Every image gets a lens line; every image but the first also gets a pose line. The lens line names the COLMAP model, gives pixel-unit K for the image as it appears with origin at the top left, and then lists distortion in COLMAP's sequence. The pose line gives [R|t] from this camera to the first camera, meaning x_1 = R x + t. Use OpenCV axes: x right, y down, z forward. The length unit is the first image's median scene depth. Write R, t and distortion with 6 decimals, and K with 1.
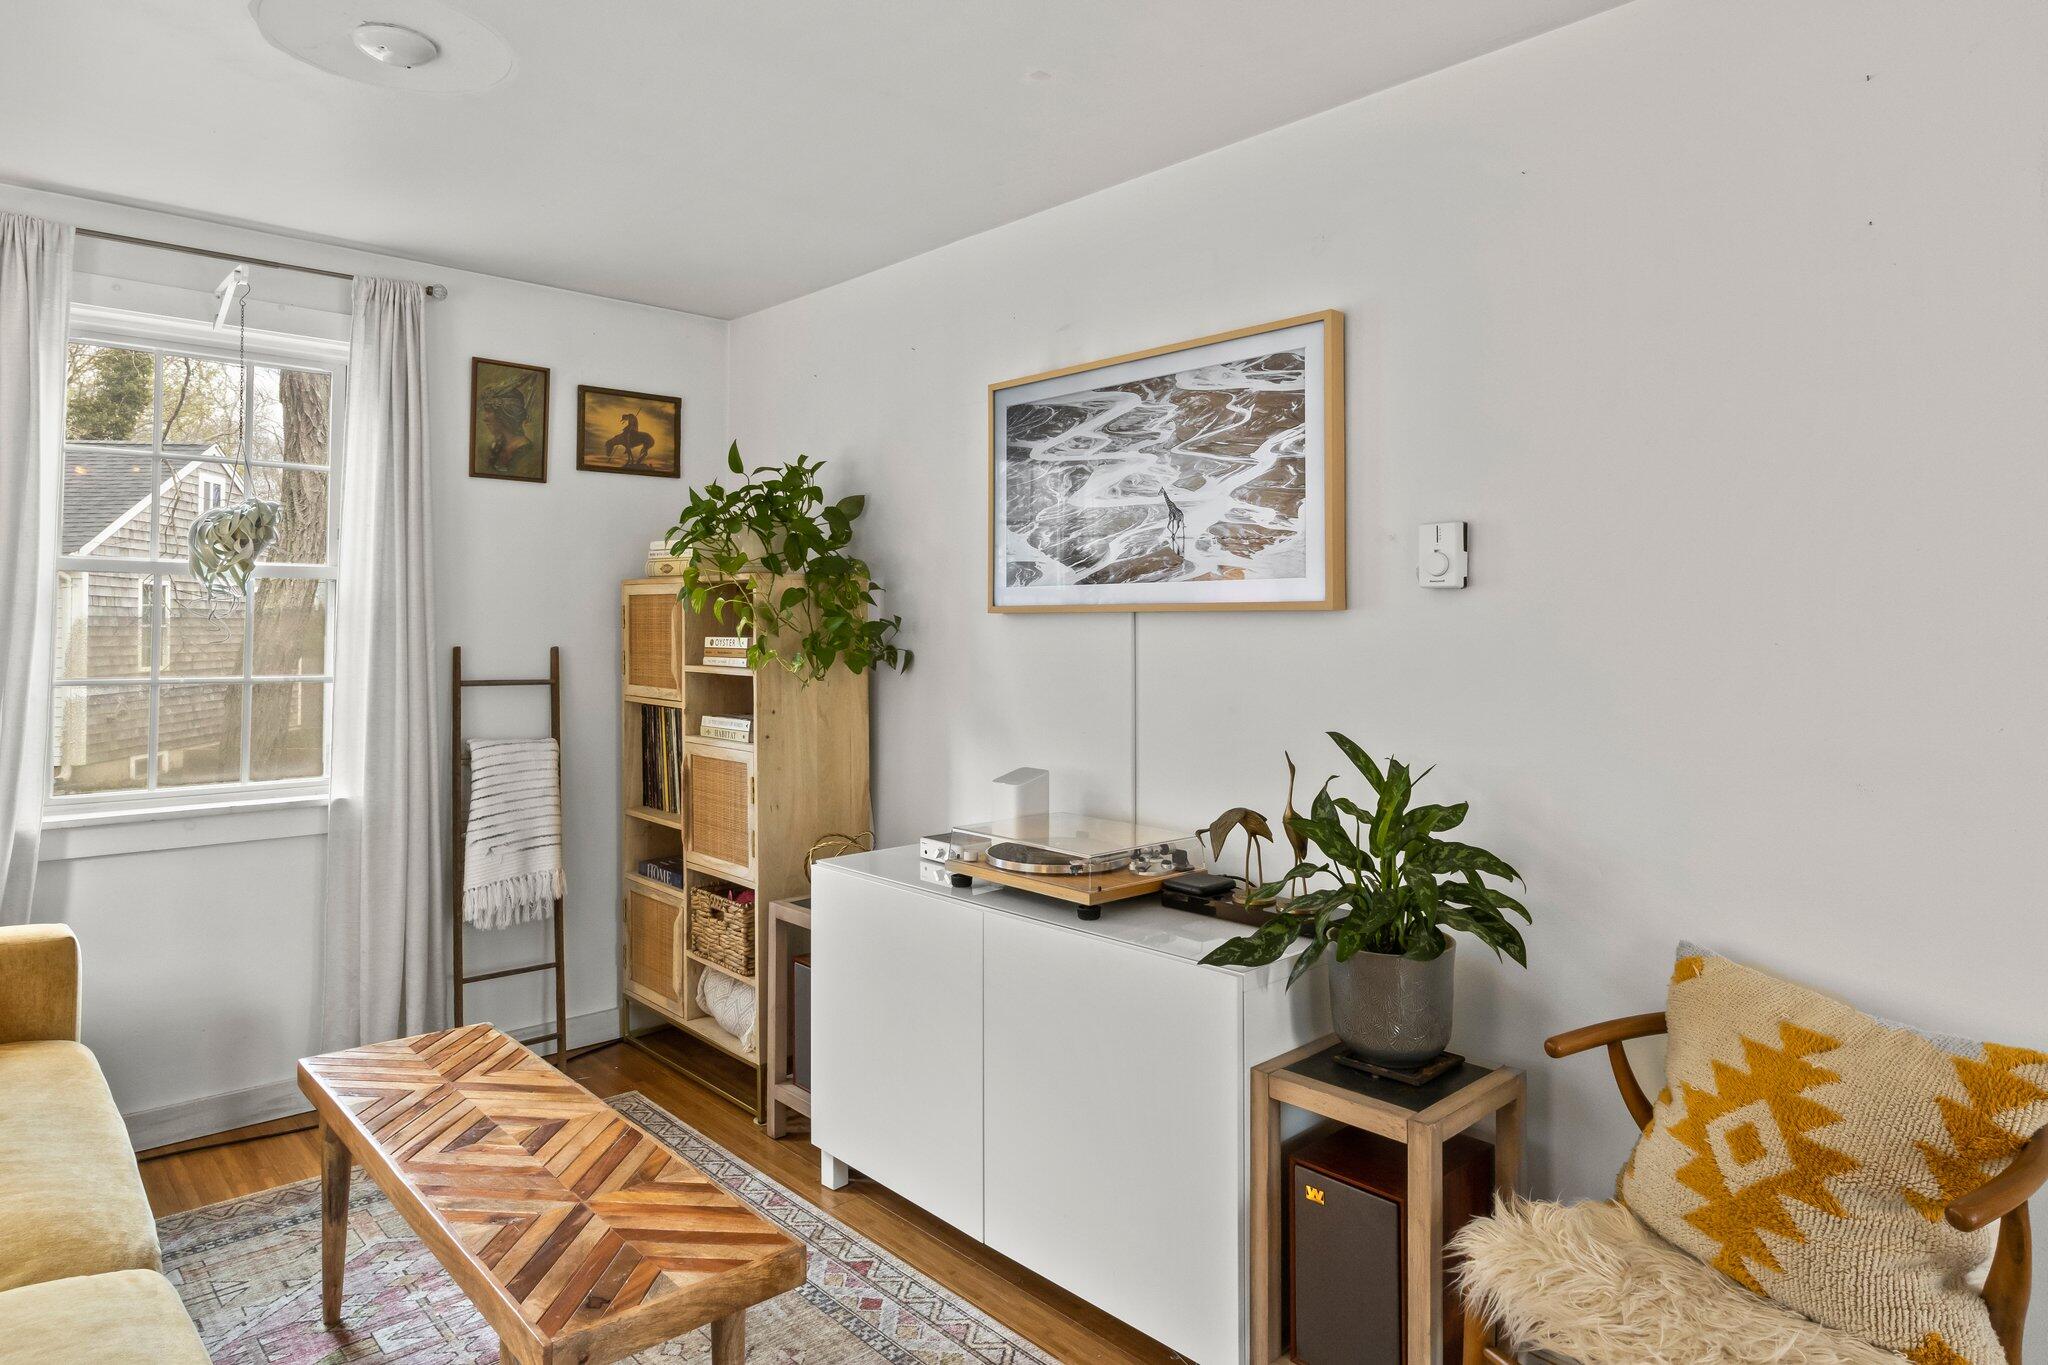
lens RADIAL K [[1208.3, 0, 1022.3], [0, 1208.3, 613.1], [0, 0, 1]] dist [-0.006838, 0.000054]
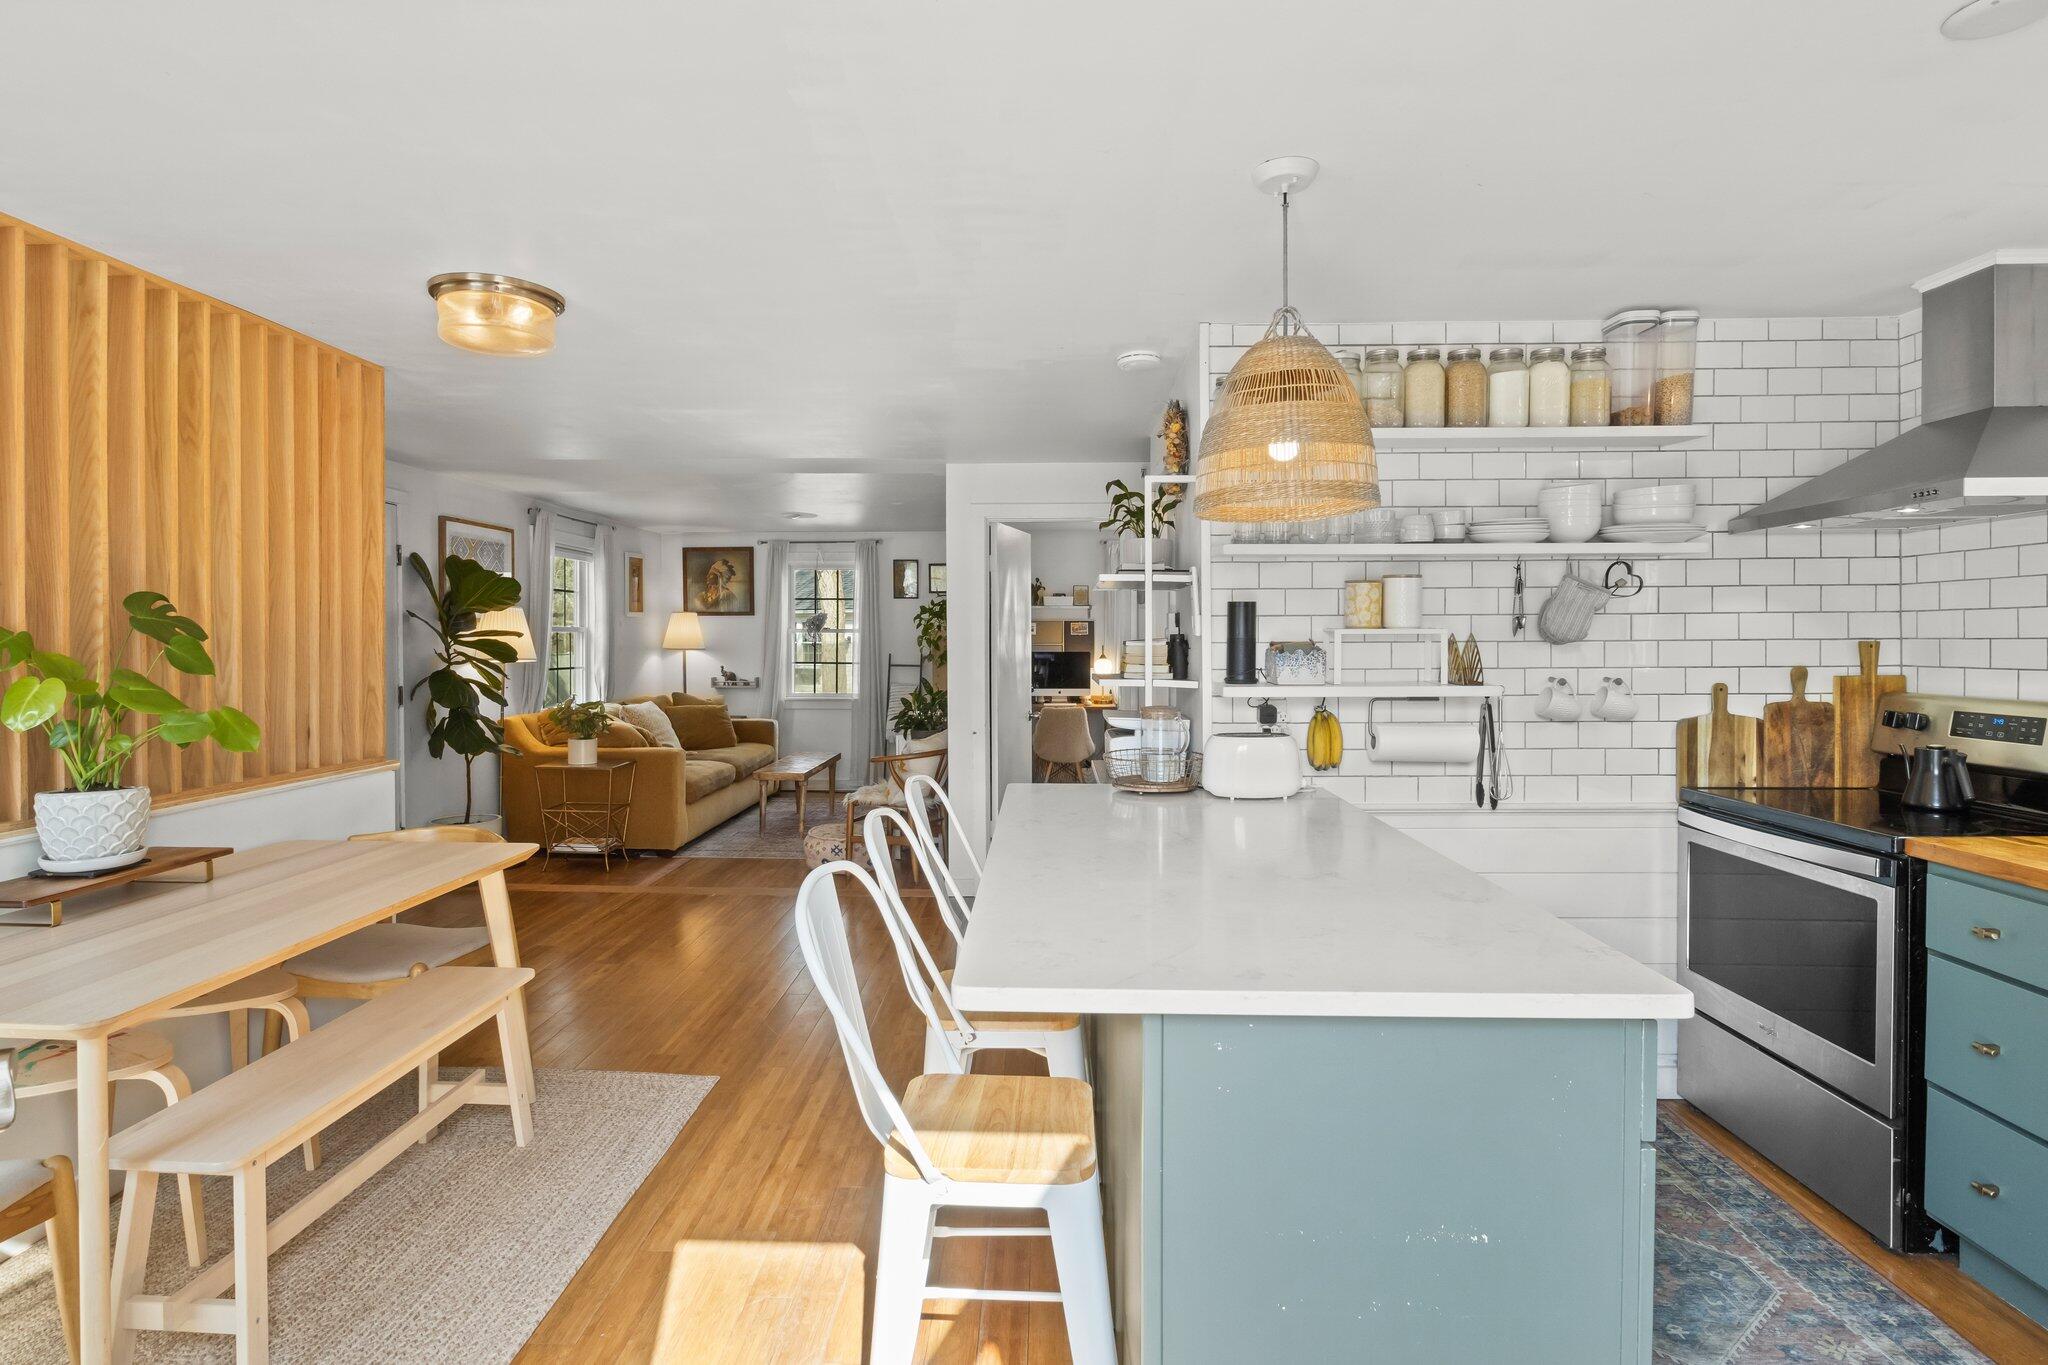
lens RADIAL K [[1022.7, 0, 1017.6], [0, 1022.7, 660.7], [0, 0, 1]] dist [-0.006554, -0.001730]
pose [[0.719299, 0.012674, -0.694585, 1.725302], [0.008231, 0.999608, 0.026764, -0.022945], [0.694652, -0.024969, 0.718913, -0.723764]]
